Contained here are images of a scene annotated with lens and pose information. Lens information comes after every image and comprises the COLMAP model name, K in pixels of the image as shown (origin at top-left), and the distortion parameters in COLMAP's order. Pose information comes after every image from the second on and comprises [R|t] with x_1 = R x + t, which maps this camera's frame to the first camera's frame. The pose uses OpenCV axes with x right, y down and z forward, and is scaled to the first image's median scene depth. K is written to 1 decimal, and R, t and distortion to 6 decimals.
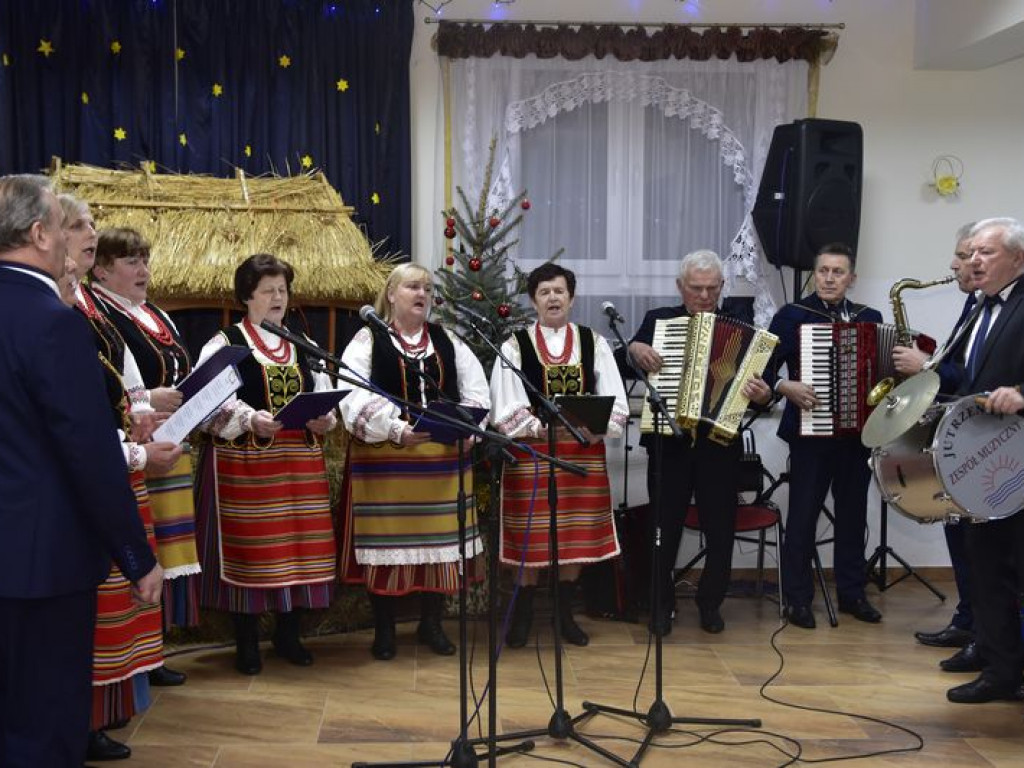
lens RADIAL K [[1387.4, 0, 507.2], [0, 1387.4, 399.9], [0, 0, 1]] dist [0.016436, 0.071753]
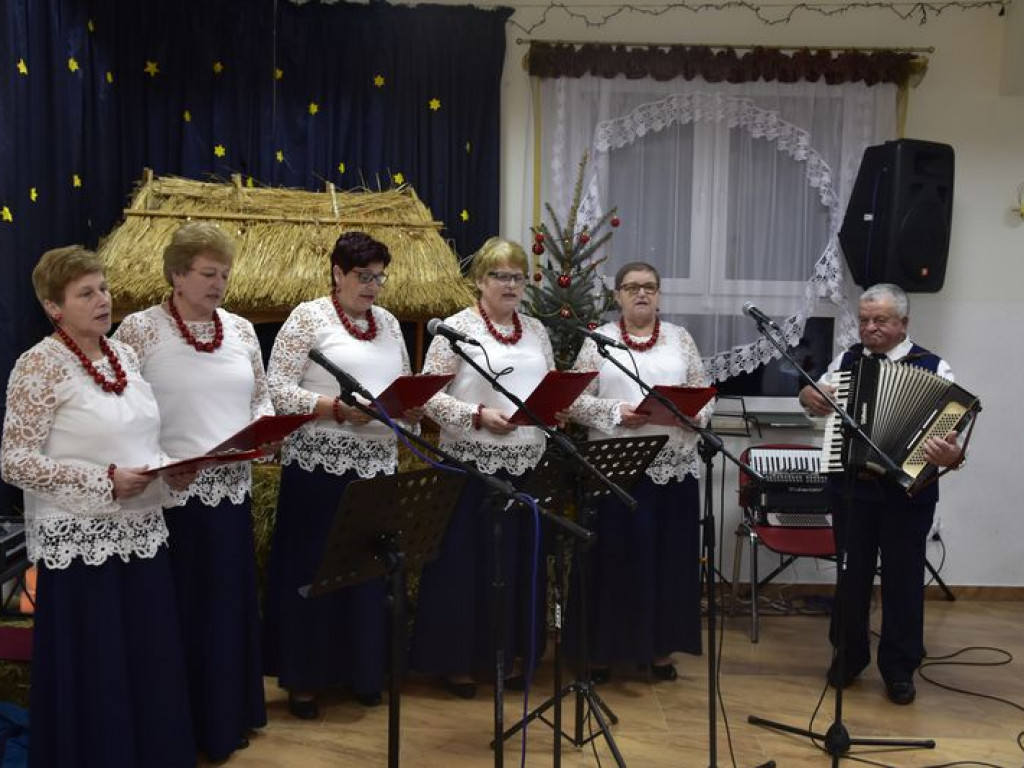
lens RADIAL K [[1124.7, 0, 510.8], [0, 1124.7, 390.8], [0, 0, 1]] dist [-0.057687, 0.161750]
pose [[0.998476, 0.018920, -0.051850, -0.017483], [-0.019023, 0.999818, -0.001509, -0.017290], [0.051812, 0.002493, 0.998654, 0.196007]]
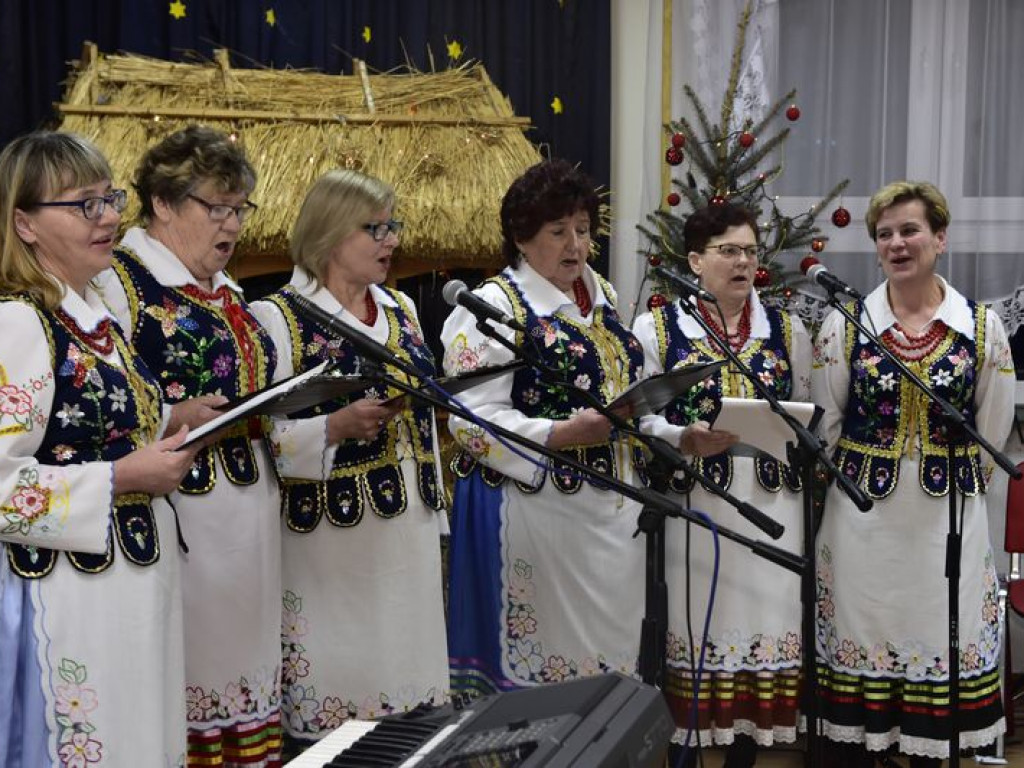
lens RADIAL K [[1987.0, 0, 514.4], [0, 1987.0, 386.9], [0, 0, 1]] dist [0.139823, -0.050079]
pose [[0.996656, 0.007272, -0.081388, -0.039882], [-0.007781, 0.999952, -0.005935, -0.005476], [0.081341, 0.006548, 0.996665, 0.057379]]
